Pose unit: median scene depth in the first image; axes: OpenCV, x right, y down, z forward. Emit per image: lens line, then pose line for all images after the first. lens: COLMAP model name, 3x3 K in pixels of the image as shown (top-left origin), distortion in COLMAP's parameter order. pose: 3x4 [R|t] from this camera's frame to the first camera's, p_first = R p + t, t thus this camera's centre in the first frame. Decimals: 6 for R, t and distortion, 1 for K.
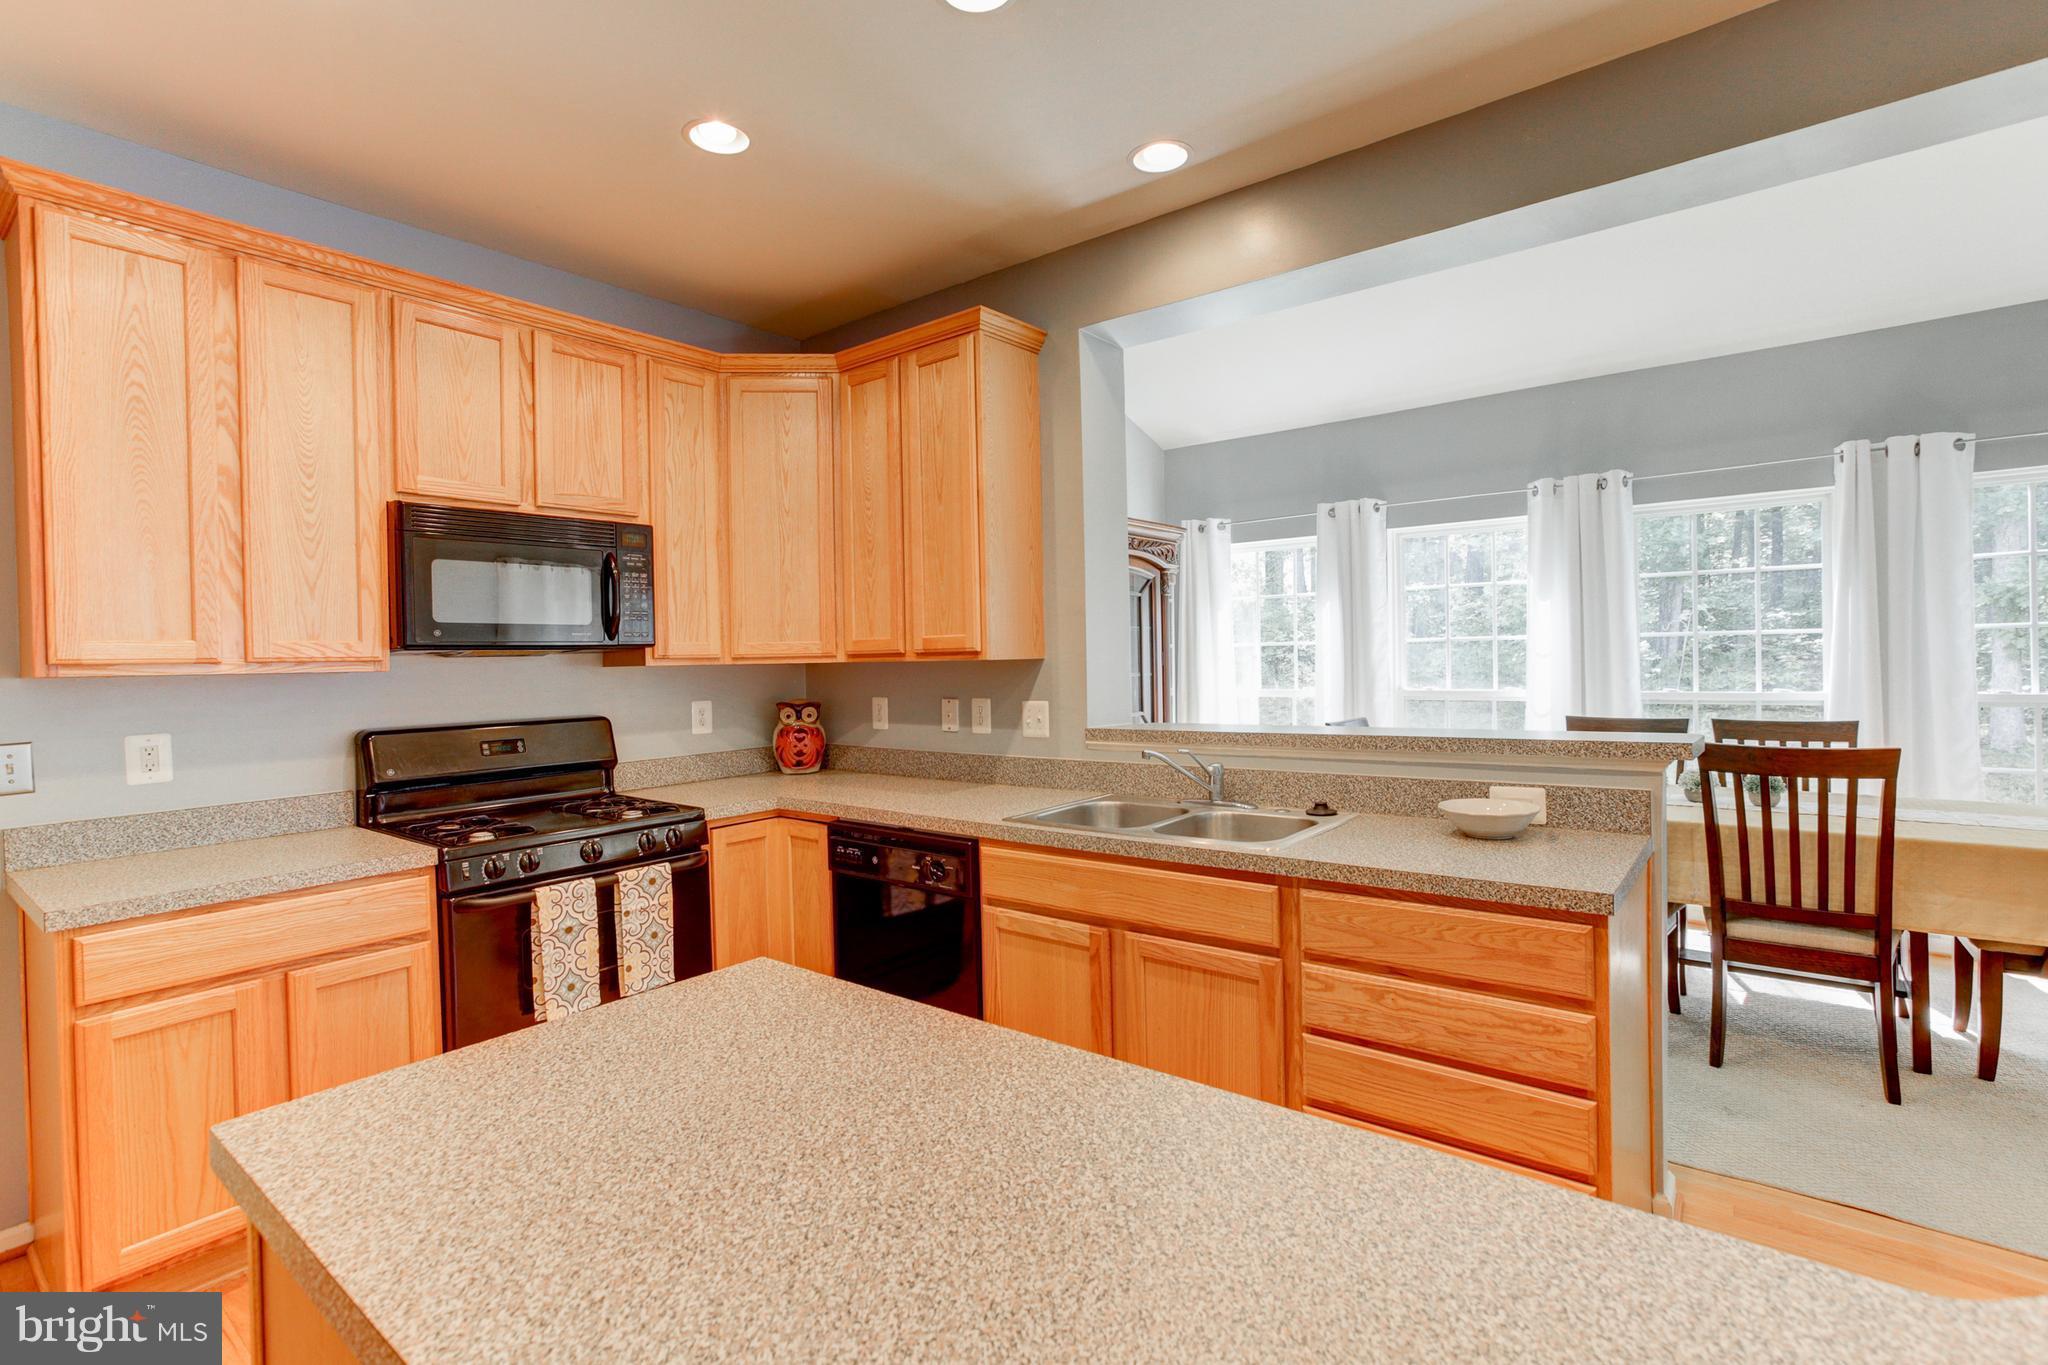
lens RADIAL K [[963.6, 0, 1022.9], [0, 963.6, 666.4], [0, 0, 1]] dist [-0.037604, 0.025257]
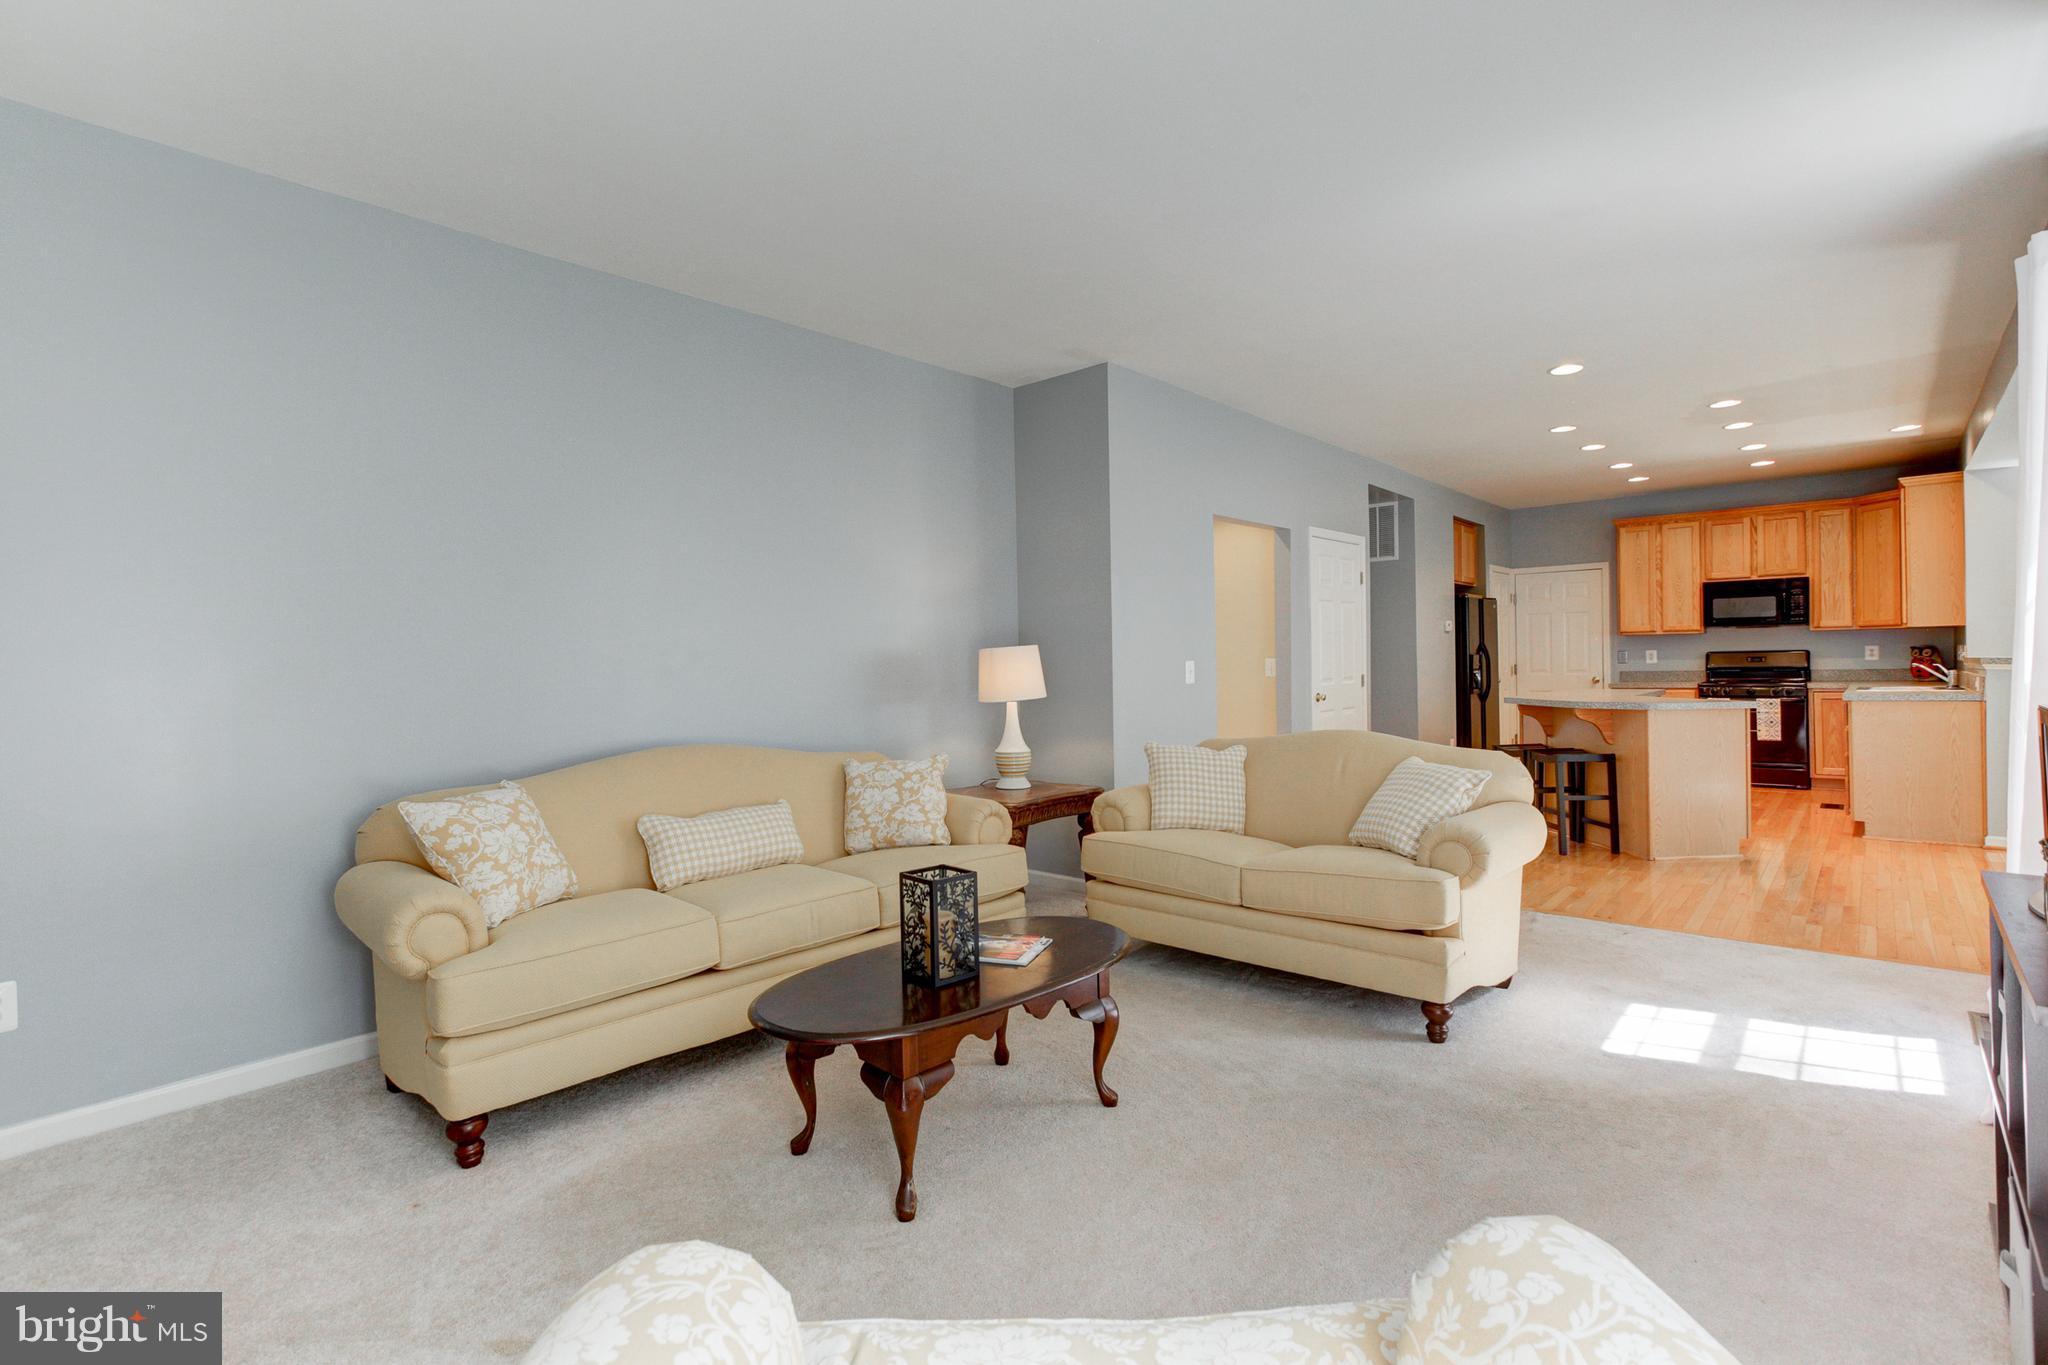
lens RADIAL K [[963.6, 0, 1022.9], [0, 963.6, 666.4], [0, 0, 1]] dist [-0.037604, 0.025257]
pose [[-0.055026, 0.029156, -0.998059, 2.357155], [0.010723, 0.999533, 0.028607, 0.000223], [0.998427, -0.009128, -0.055312, -1.011160]]
